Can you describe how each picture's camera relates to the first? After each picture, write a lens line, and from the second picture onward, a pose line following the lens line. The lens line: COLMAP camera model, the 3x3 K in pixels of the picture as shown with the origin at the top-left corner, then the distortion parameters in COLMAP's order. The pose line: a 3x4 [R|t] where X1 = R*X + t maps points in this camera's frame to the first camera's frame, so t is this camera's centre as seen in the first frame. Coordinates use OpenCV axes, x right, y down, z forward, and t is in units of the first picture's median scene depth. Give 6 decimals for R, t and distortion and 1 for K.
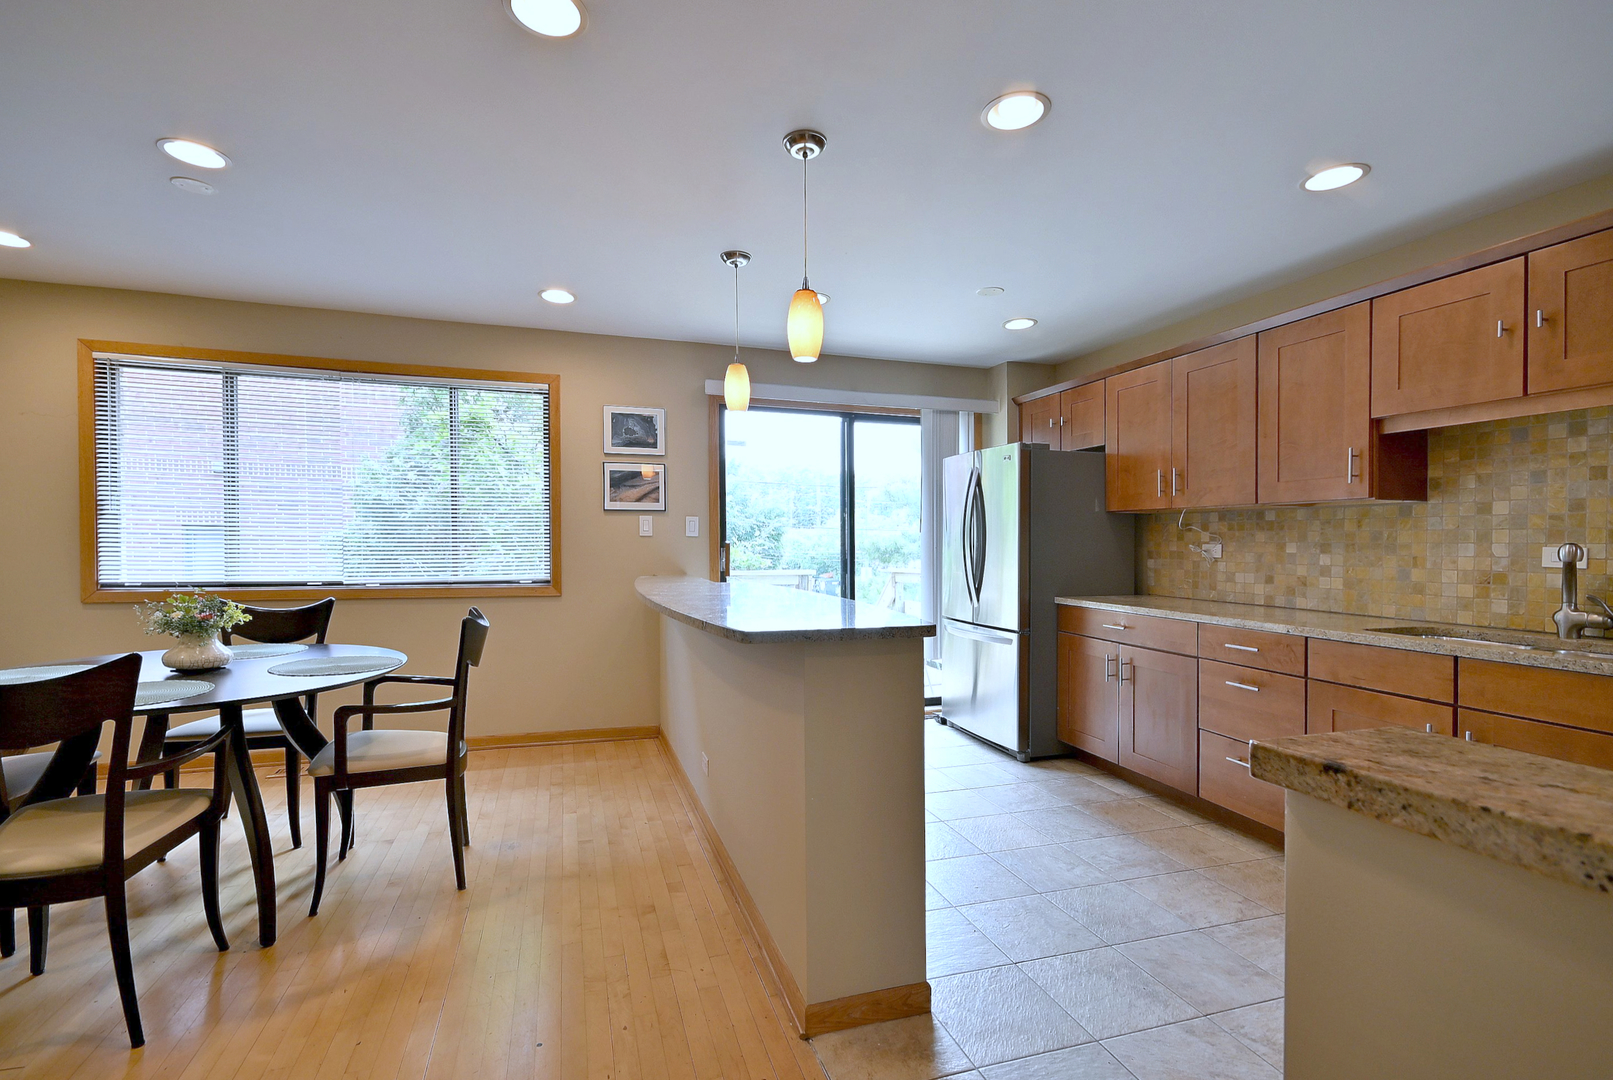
lens RADIAL K [[705.2, 0, 785.2], [0, 705.2, 548.6], [0, 0, 1]] dist [0.024560, -0.011416]
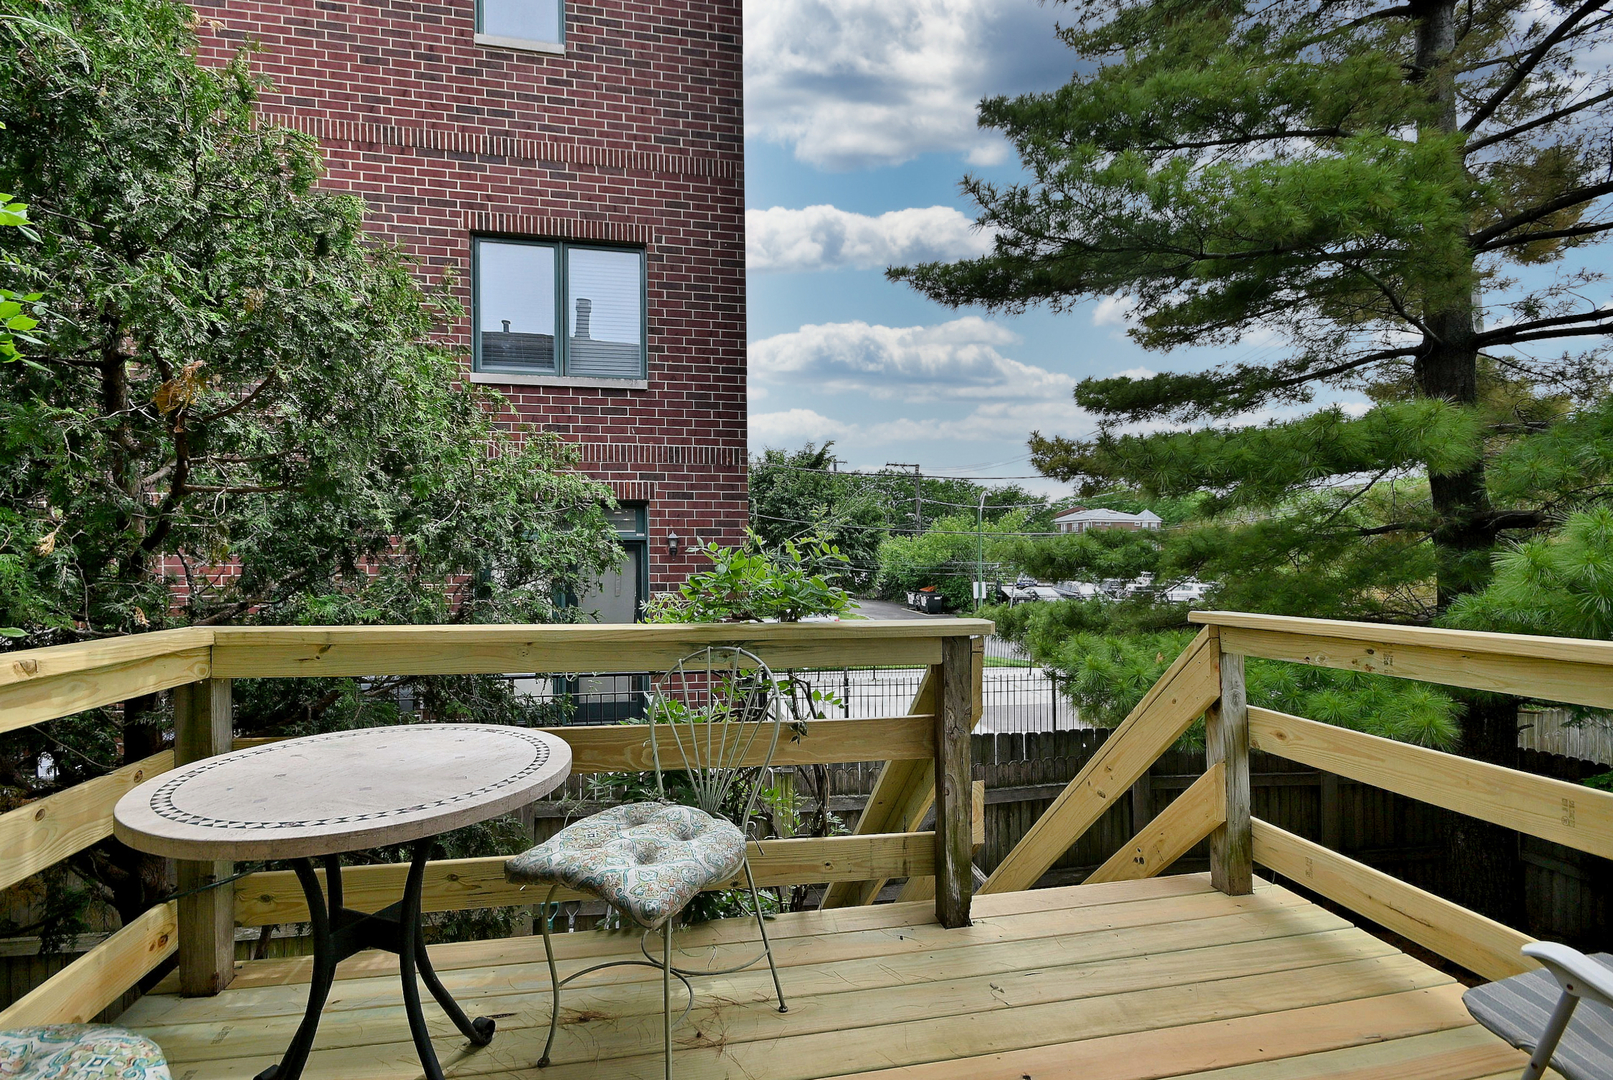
lens RADIAL K [[704.1, 0, 806.5], [0, 704.1, 540.0], [0, 0, 1]] dist [0.000194, 0.000015]
pose [[0.994308, -0.006604, -0.106336, -0.018038], [0.003612, 0.999593, -0.028302, 0.003700], [0.106479, 0.027757, 0.993927, 1.296695]]
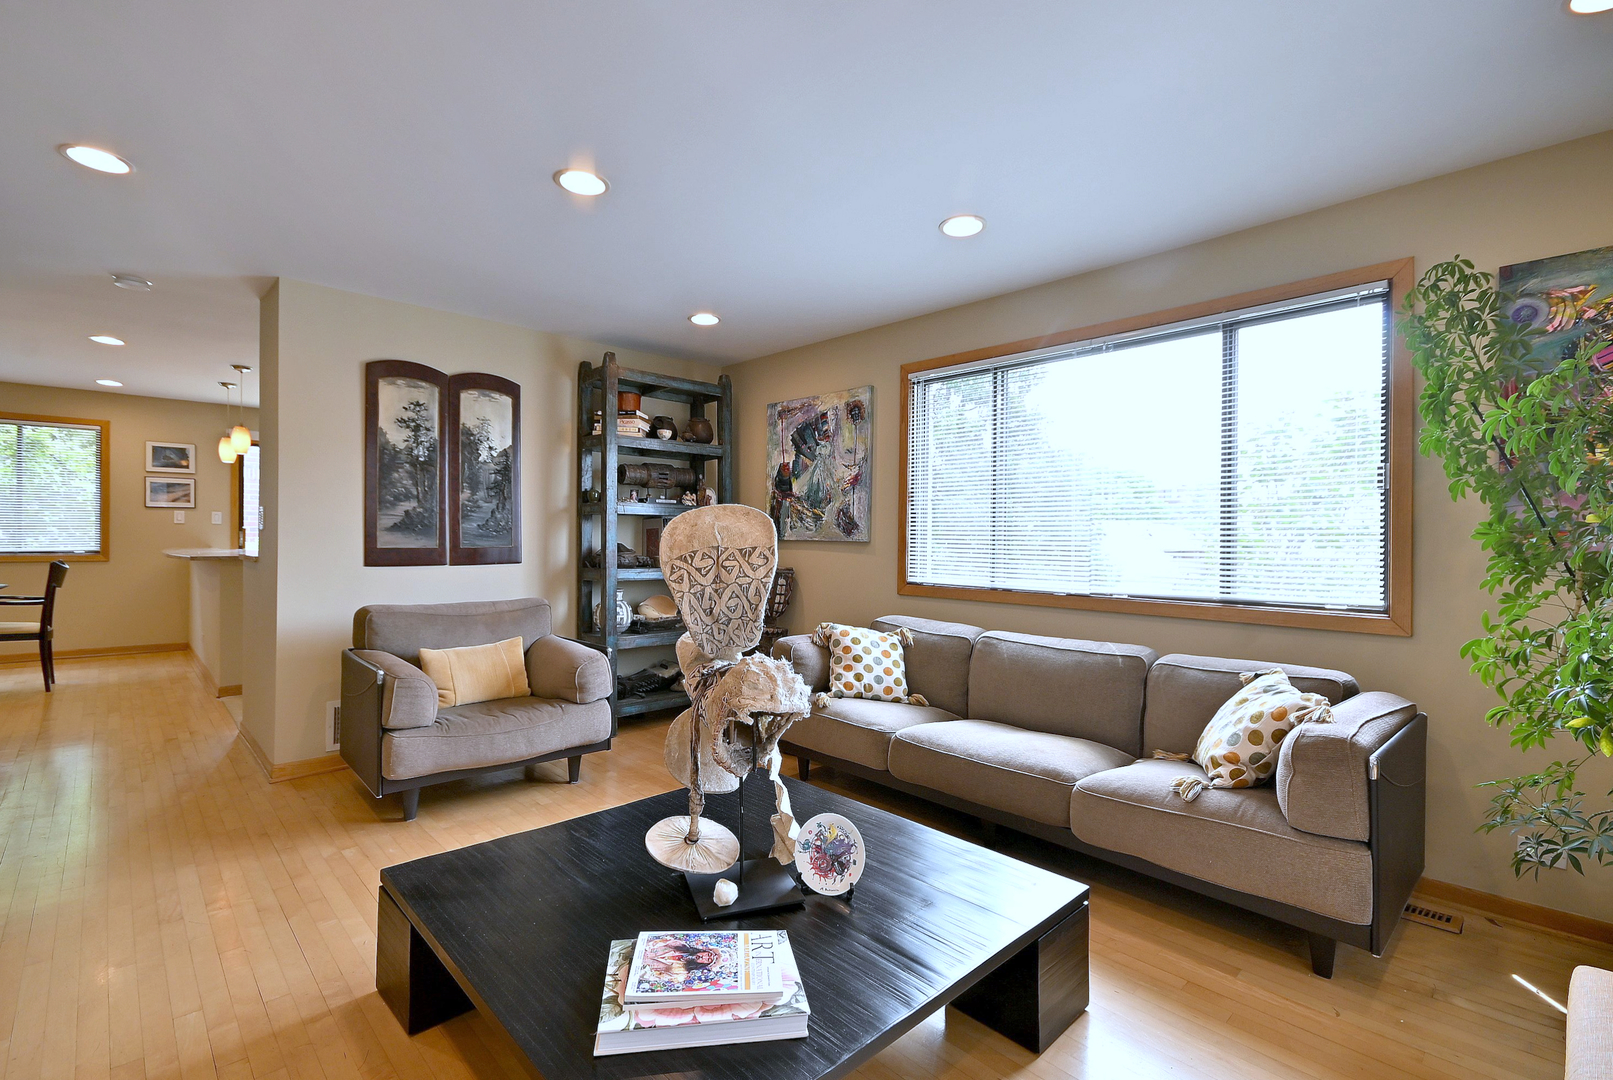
lens RADIAL K [[727.9, 0, 806.5], [0, 727.9, 540.0], [0, 0, 1]] dist [0.001222, 0.000088]
pose [[0.896316, 0.011641, 0.443263, 0.433515], [-0.009880, 0.999931, -0.006282, 0.019784], [-0.443306, 0.001251, 0.896370, -1.393263]]
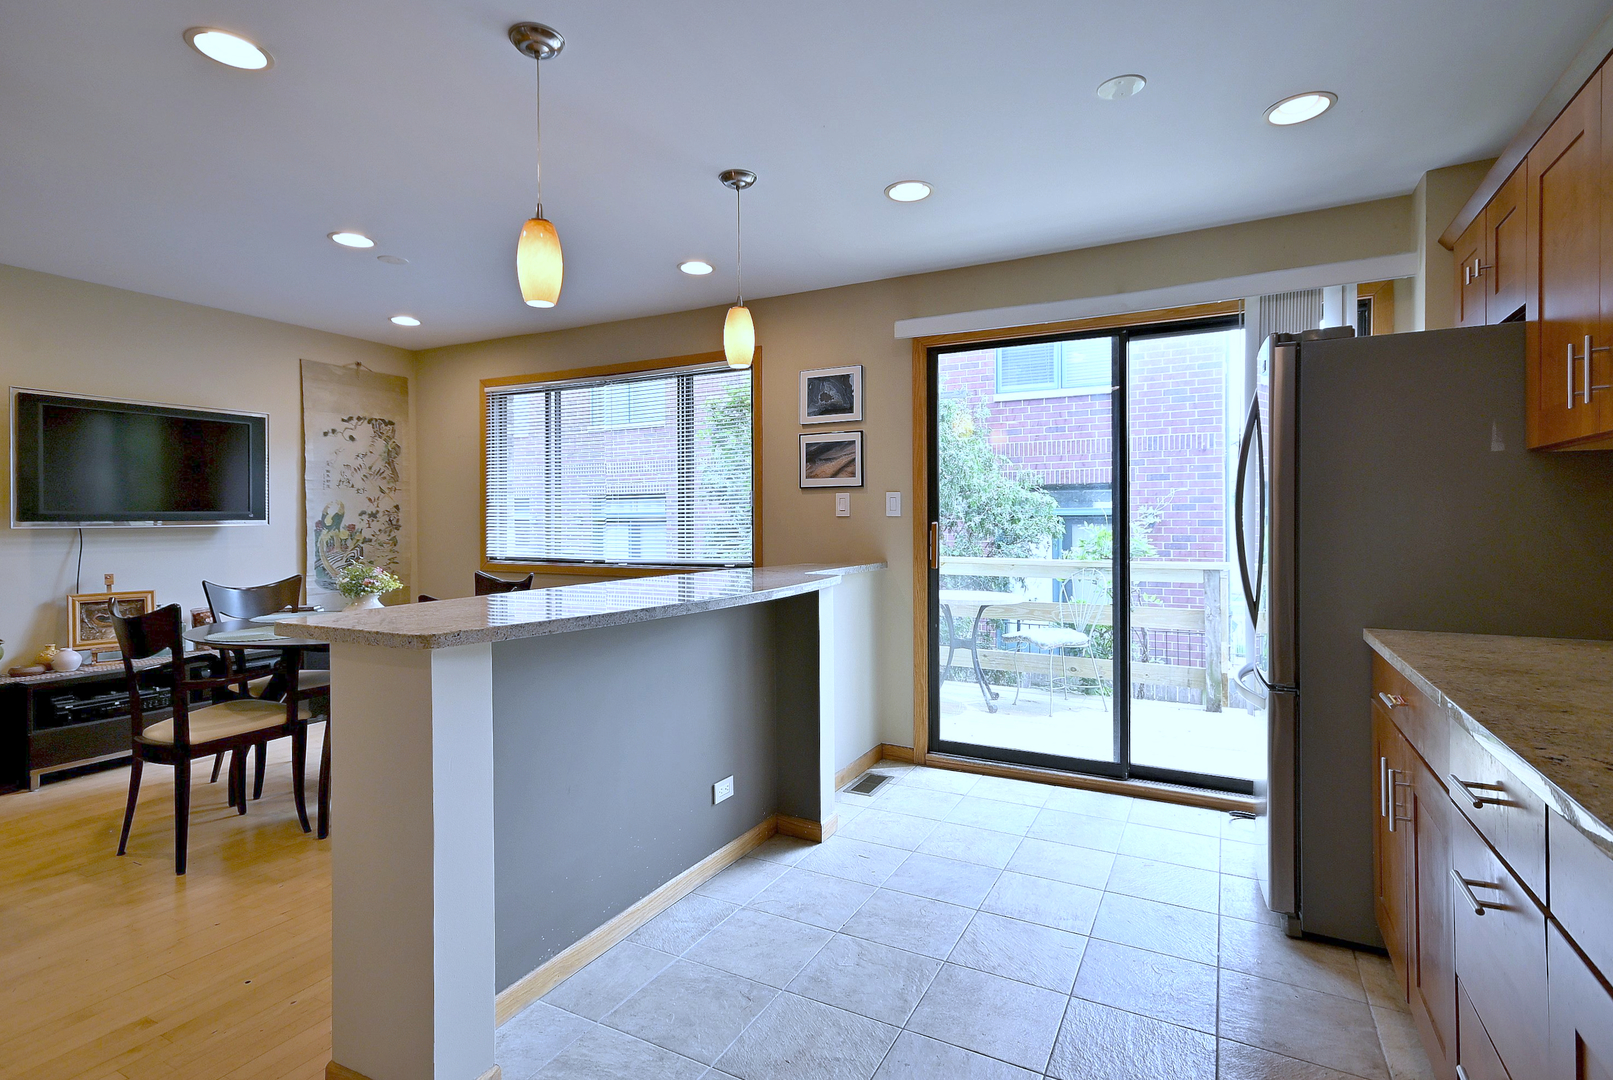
lens RADIAL K [[797.1, 0, 811.2], [0, 797.1, 532.6], [0, 0, 1]] dist [0.026102, 0.000236]
pose [[0.709763, 0.003616, -0.704431, 0.573587], [-0.000771, 0.999990, 0.004356, -0.003602], [0.704440, -0.002548, 0.709759, 0.359133]]
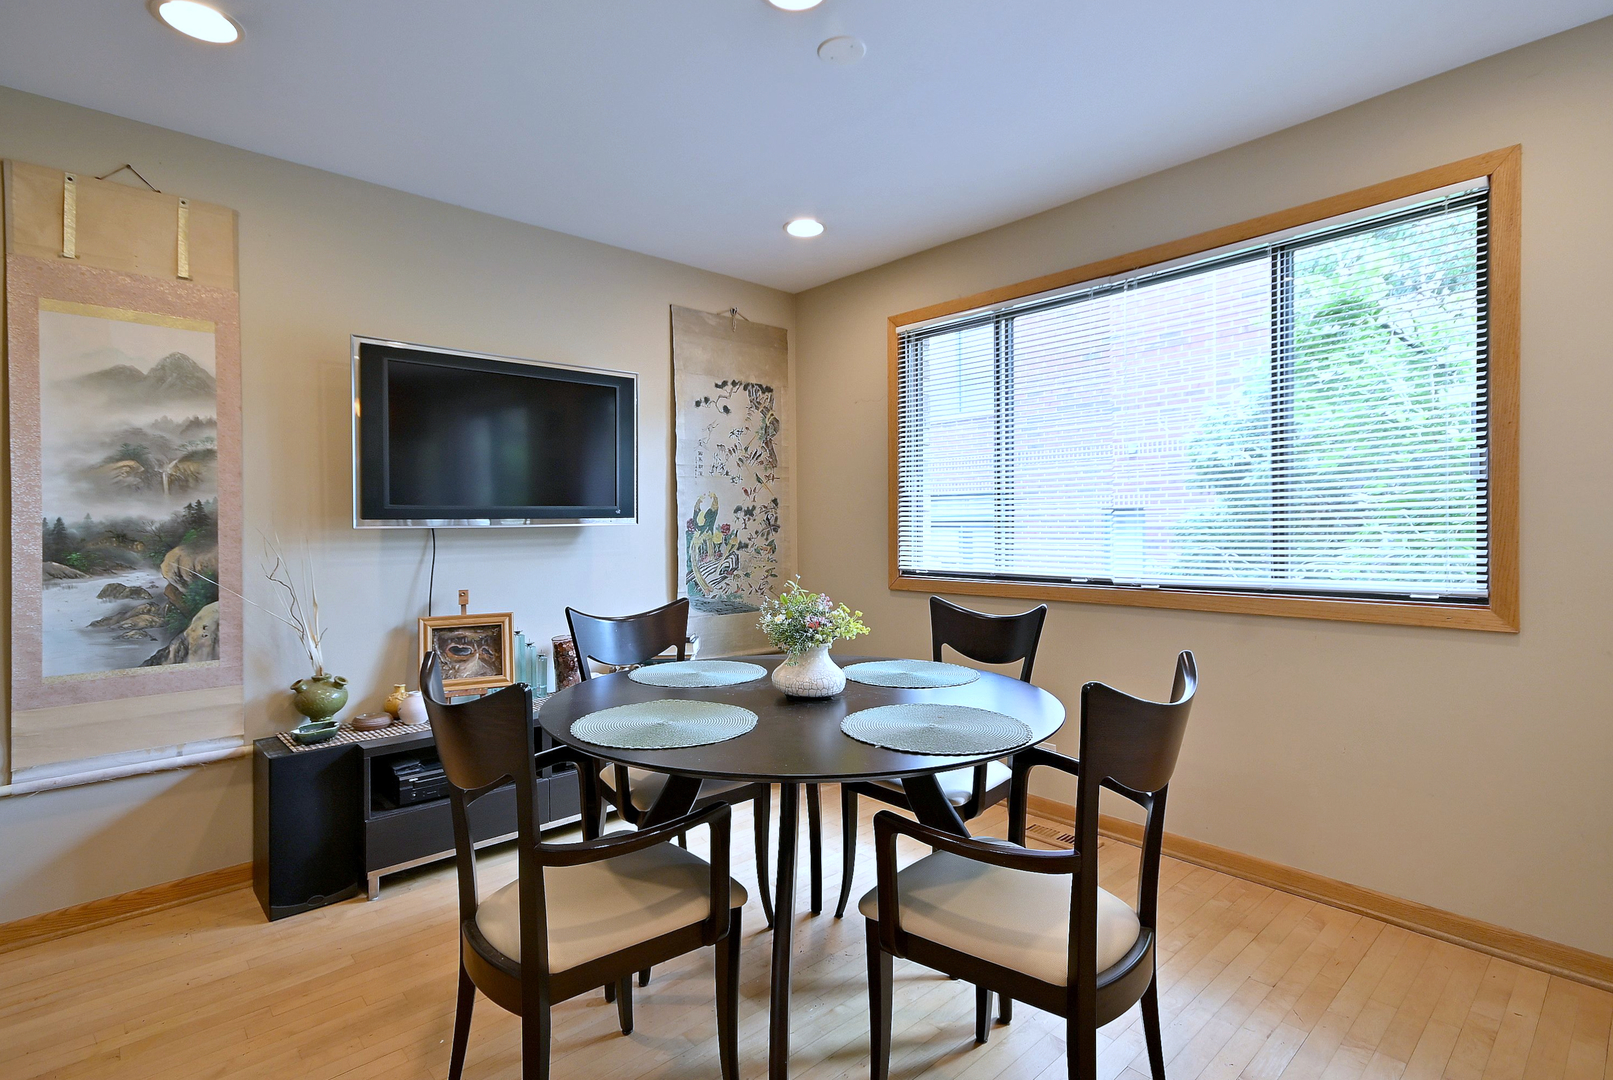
lens RADIAL K [[802.1, 0, 810.9], [0, 802.1, 534.2], [0, 0, 1]] dist [0.019250, 0.000313]
pose [[0.432101, -0.001285, -0.901824, -0.049707], [0.002831, 0.999996, -0.000069, 0.002828], [0.901821, -0.002523, 0.432103, 0.444239]]
